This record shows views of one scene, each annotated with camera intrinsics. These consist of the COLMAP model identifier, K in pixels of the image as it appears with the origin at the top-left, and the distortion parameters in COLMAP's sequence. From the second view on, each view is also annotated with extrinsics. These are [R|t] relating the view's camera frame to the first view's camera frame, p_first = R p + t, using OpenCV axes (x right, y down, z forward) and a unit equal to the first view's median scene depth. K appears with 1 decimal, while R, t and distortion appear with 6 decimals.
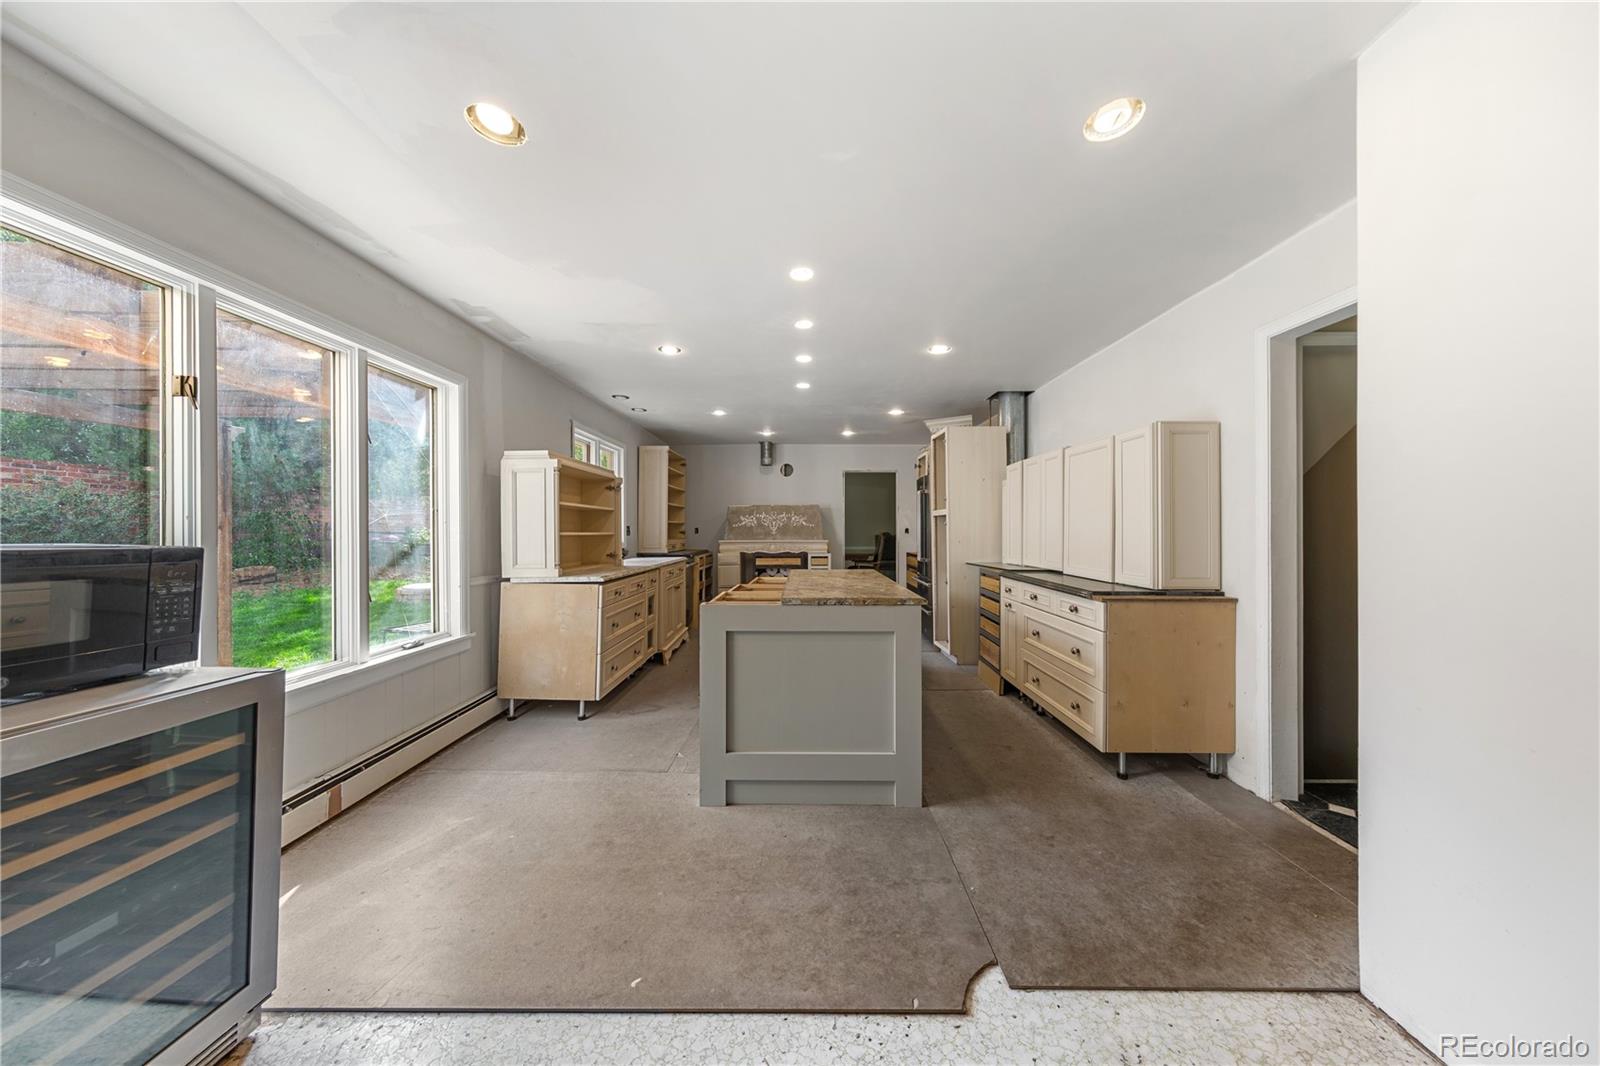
lens RADIAL K [[506.1, 0, 795.1], [0, 506.1, 528.0], [0, 0, 1]] dist [0.007531, -0.000713]
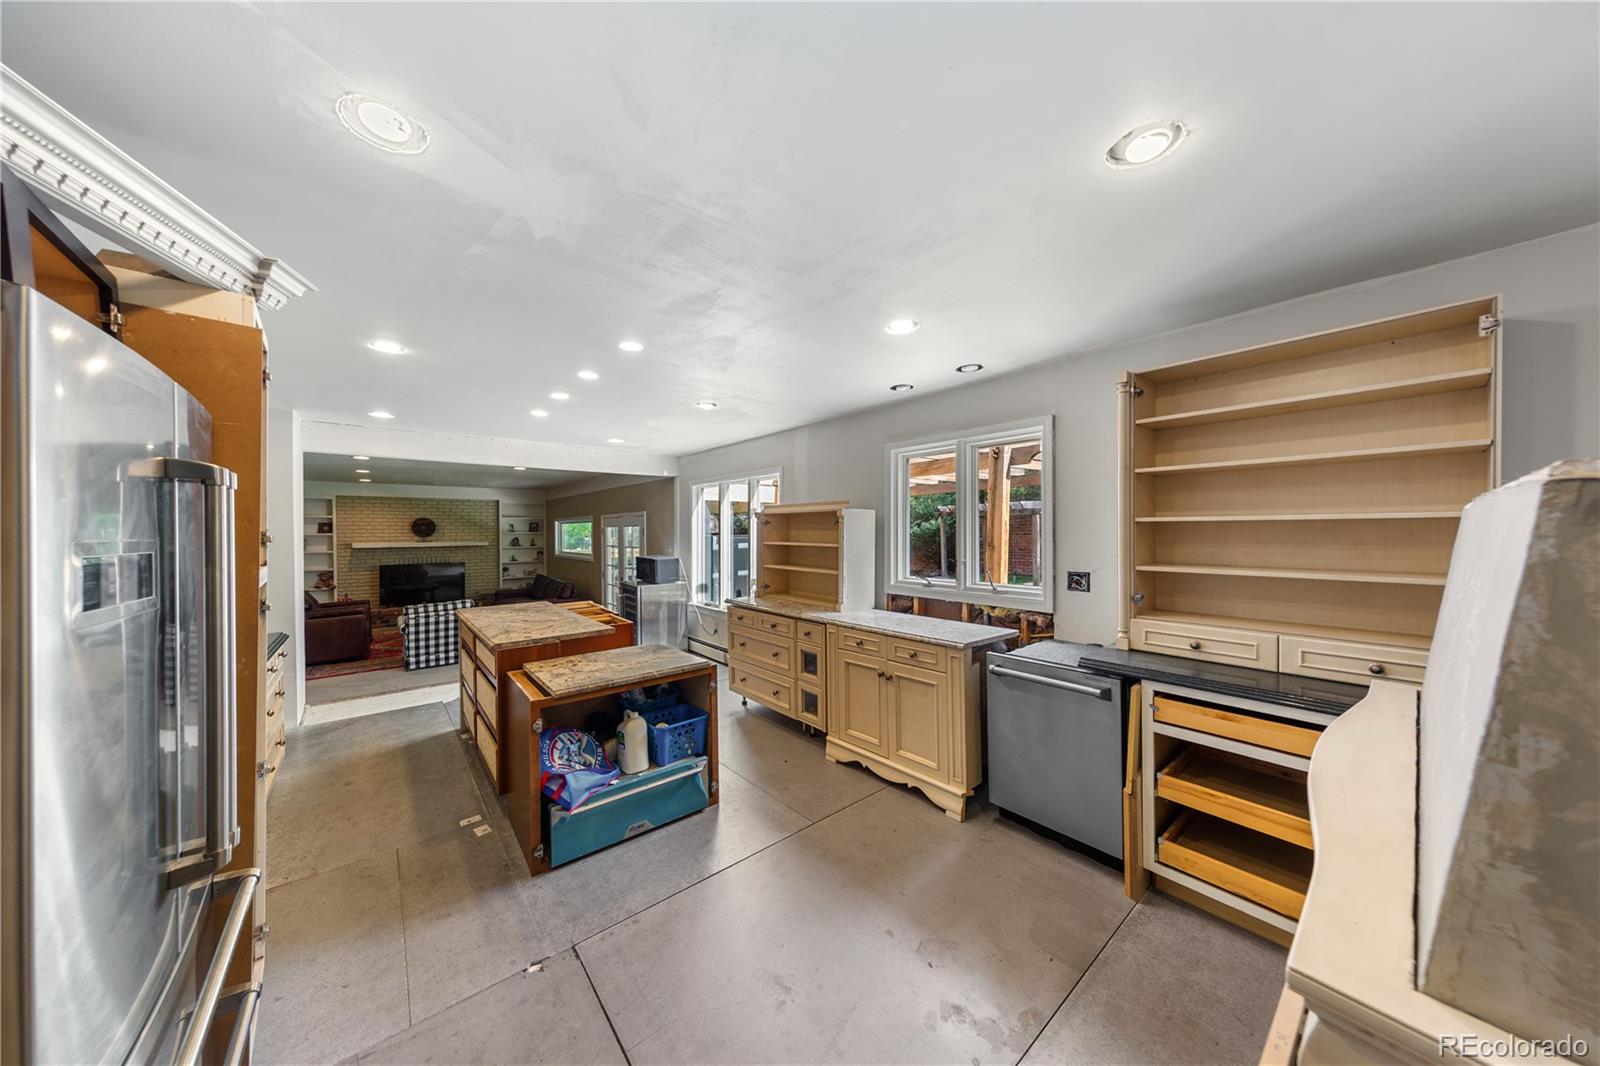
lens RADIAL K [[506.1, 0, 806.7], [0, 506.1, 531.6], [0, 0, 1]] dist [0.007531, -0.000713]
pose [[-0.750205, 0.008085, -0.661155, 0.242150], [0.010386, 0.999946, 0.000443, -0.057032], [0.661123, -0.006534, -0.750249, 1.495001]]
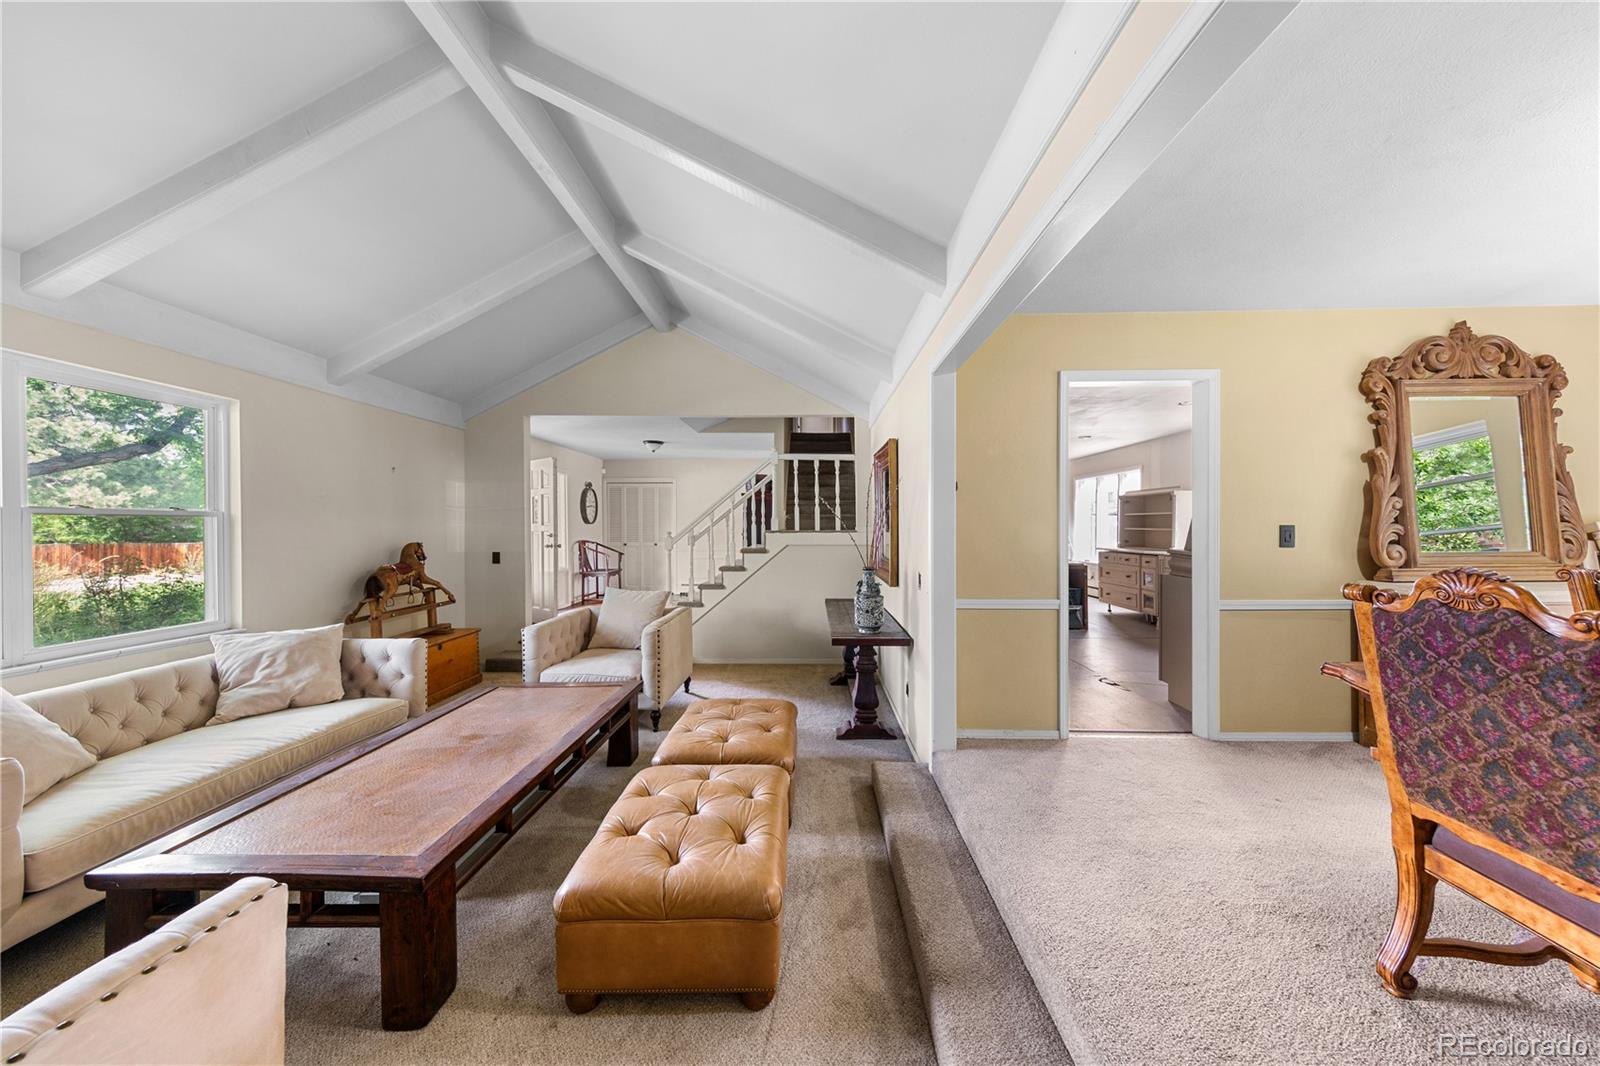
lens RADIAL K [[506.1, 0, 798.4], [0, 506.1, 527.6], [0, 0, 1]] dist [0.007531, -0.000713]
pose [[-0.999995, 0.003064, -0.000686, 0.668409], [0.003065, 0.999994, -0.001768, 0.004698], [0.000680, -0.001770, -0.999998, 2.274960]]
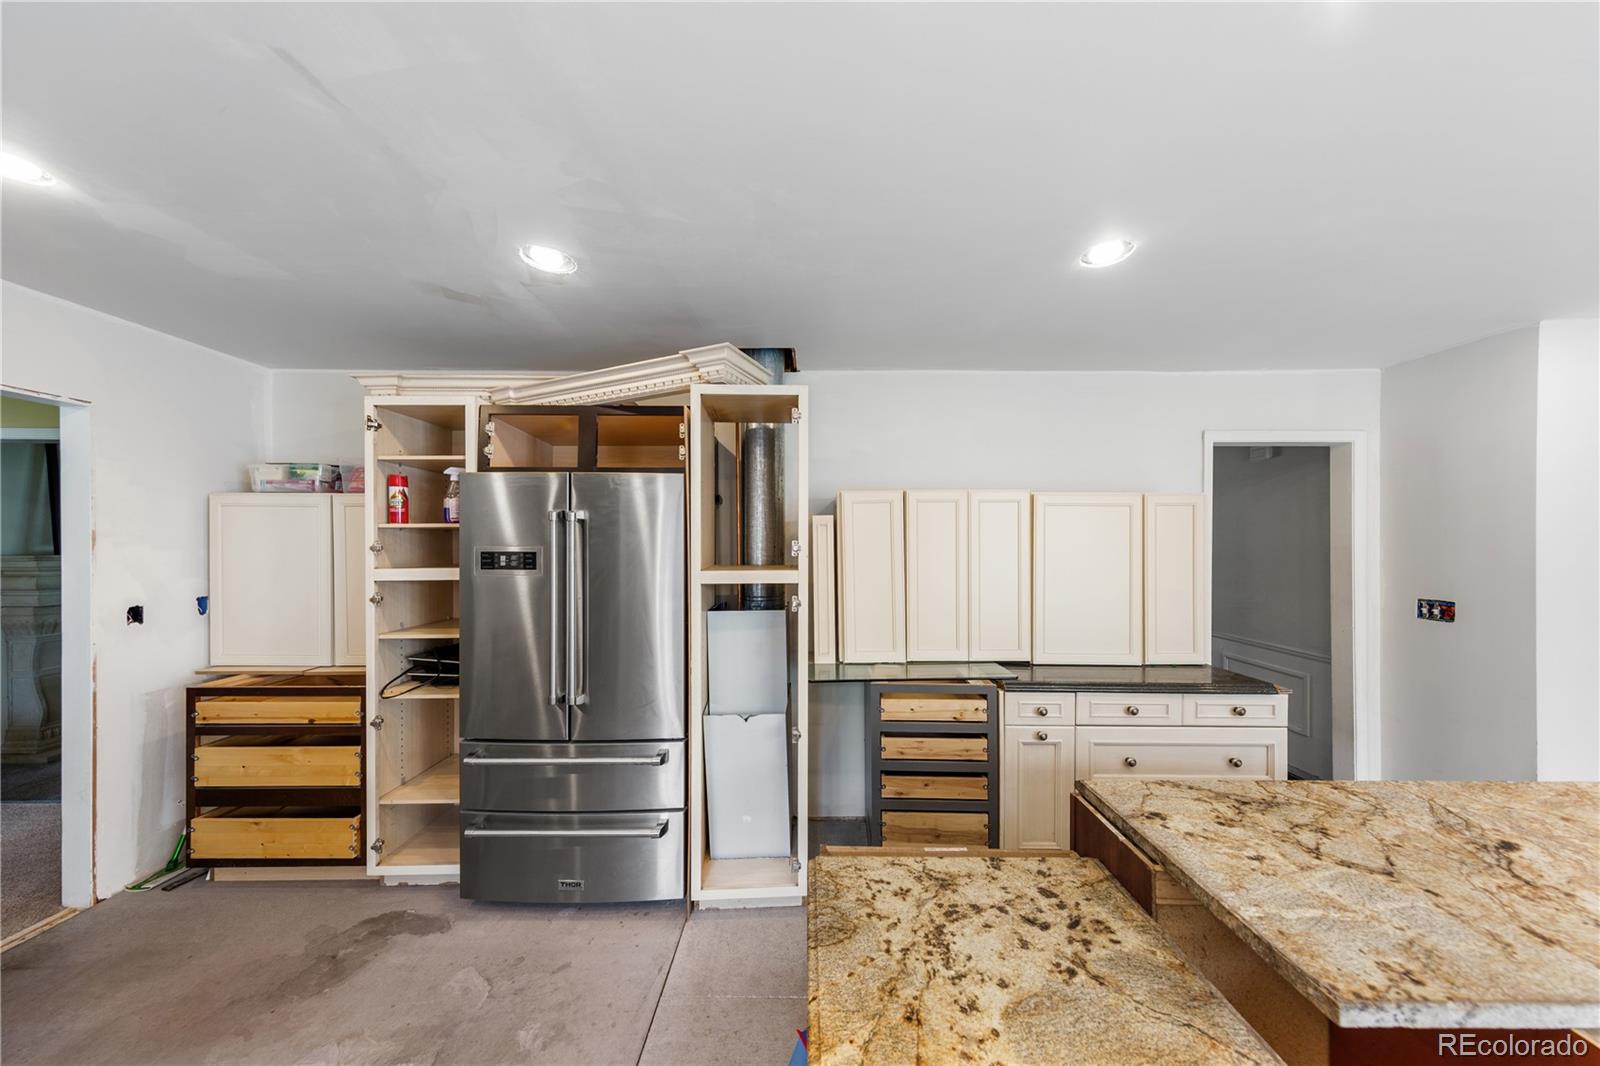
lens RADIAL K [[506.1, 0, 813.8], [0, 506.1, 546.0], [0, 0, 1]] dist [0.007531, -0.000713]
pose [[-0.021016, 0.002211, 0.999777, -0.146652], [-0.005497, 0.999982, -0.002327, -0.058138], [-0.999764, -0.005545, -0.021003, 0.975220]]
